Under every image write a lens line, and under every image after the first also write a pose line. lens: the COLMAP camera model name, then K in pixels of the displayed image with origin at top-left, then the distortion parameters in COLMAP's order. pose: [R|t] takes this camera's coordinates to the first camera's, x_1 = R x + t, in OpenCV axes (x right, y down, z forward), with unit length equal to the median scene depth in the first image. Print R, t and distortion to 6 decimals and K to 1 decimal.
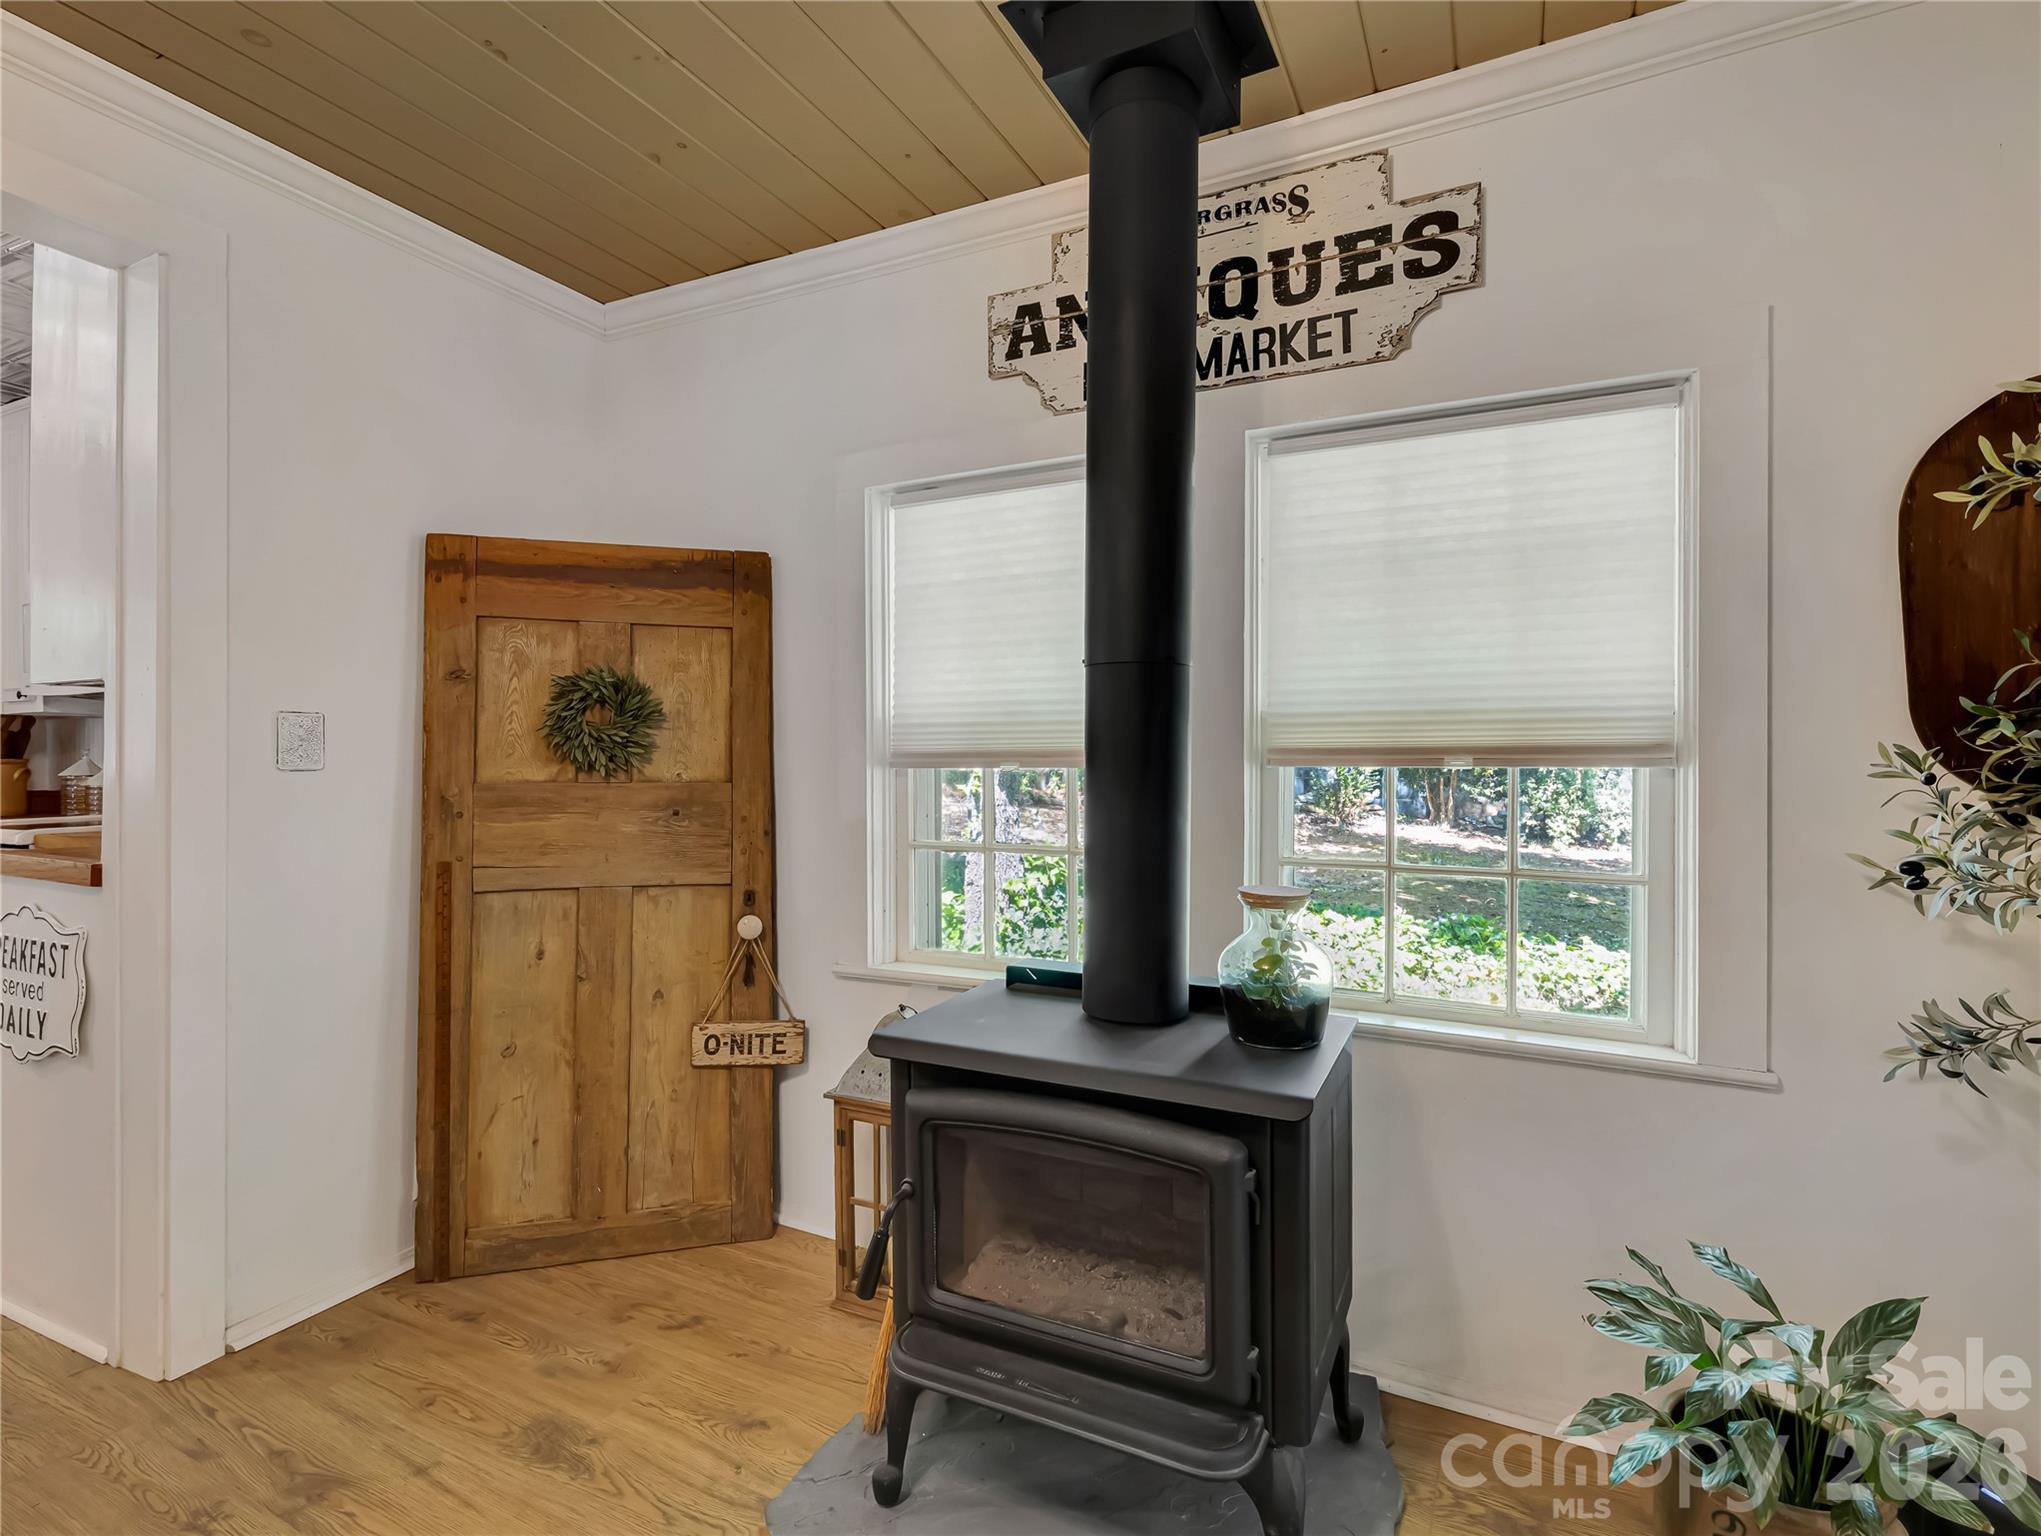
lens RADIAL K [[968.5, 0, 1014.8], [0, 968.5, 762.1], [0, 0, 1]] dist [0.000585, -0.000531]
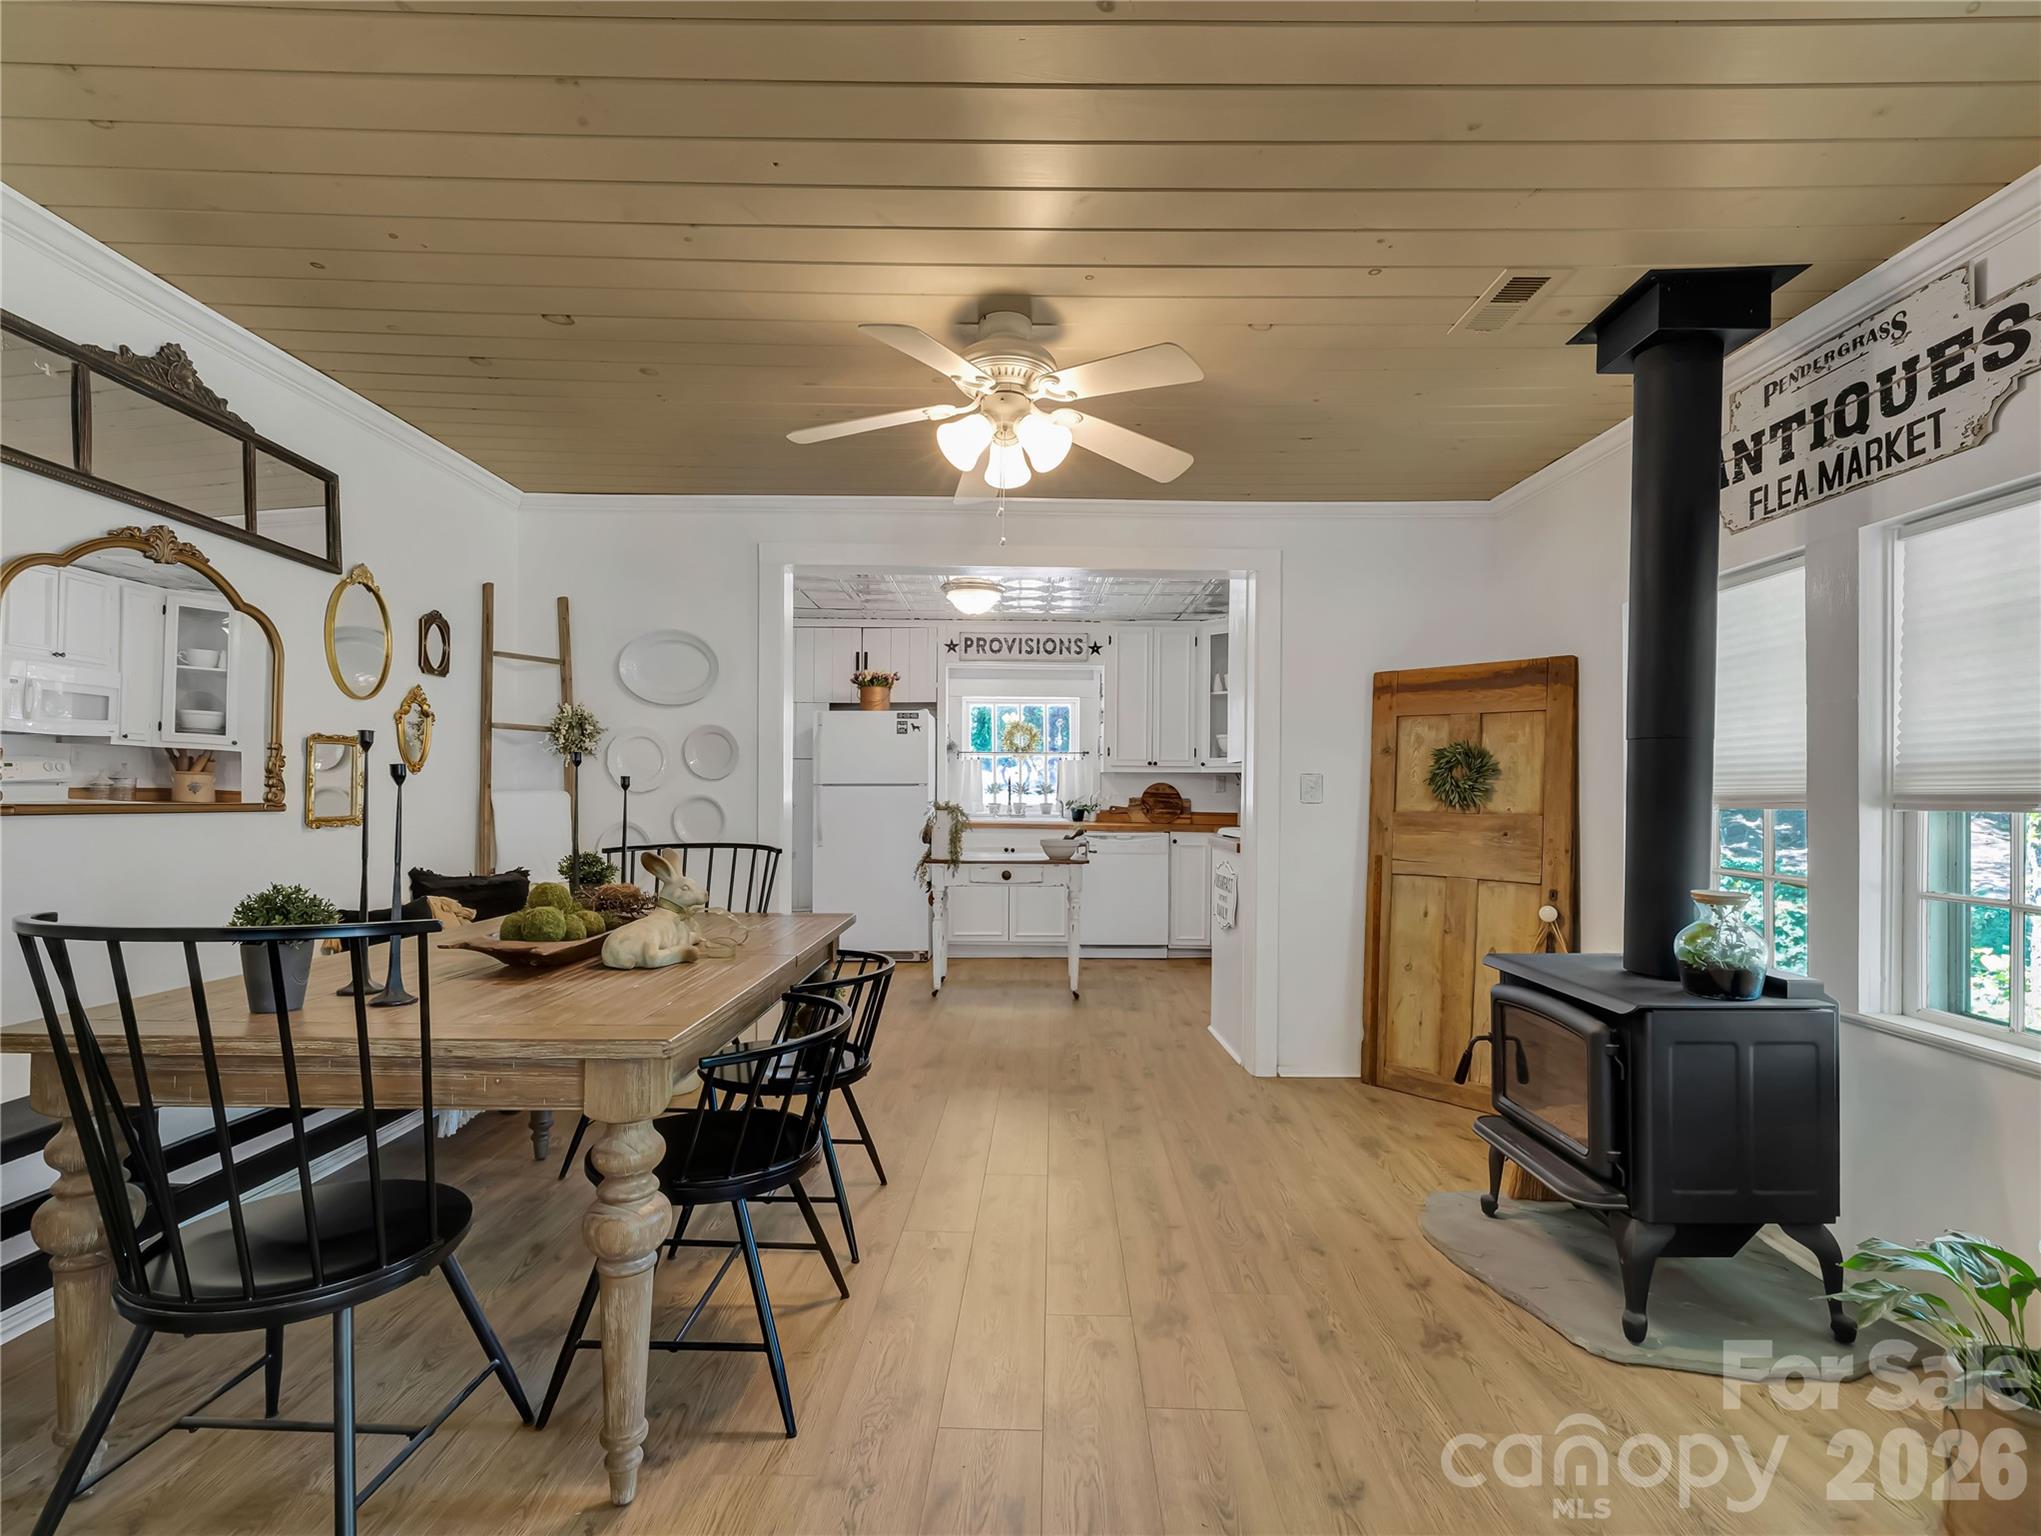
lens RADIAL K [[968.5, 0, 1026.6], [0, 968.5, 789.6], [0, 0, 1]] dist [0.000585, -0.000531]
pose [[0.440199, -0.000168, -0.897900, 0.792192], [-0.009089, 0.999948, -0.004643, -0.004939], [0.897854, 0.010205, 0.440175, -0.407647]]
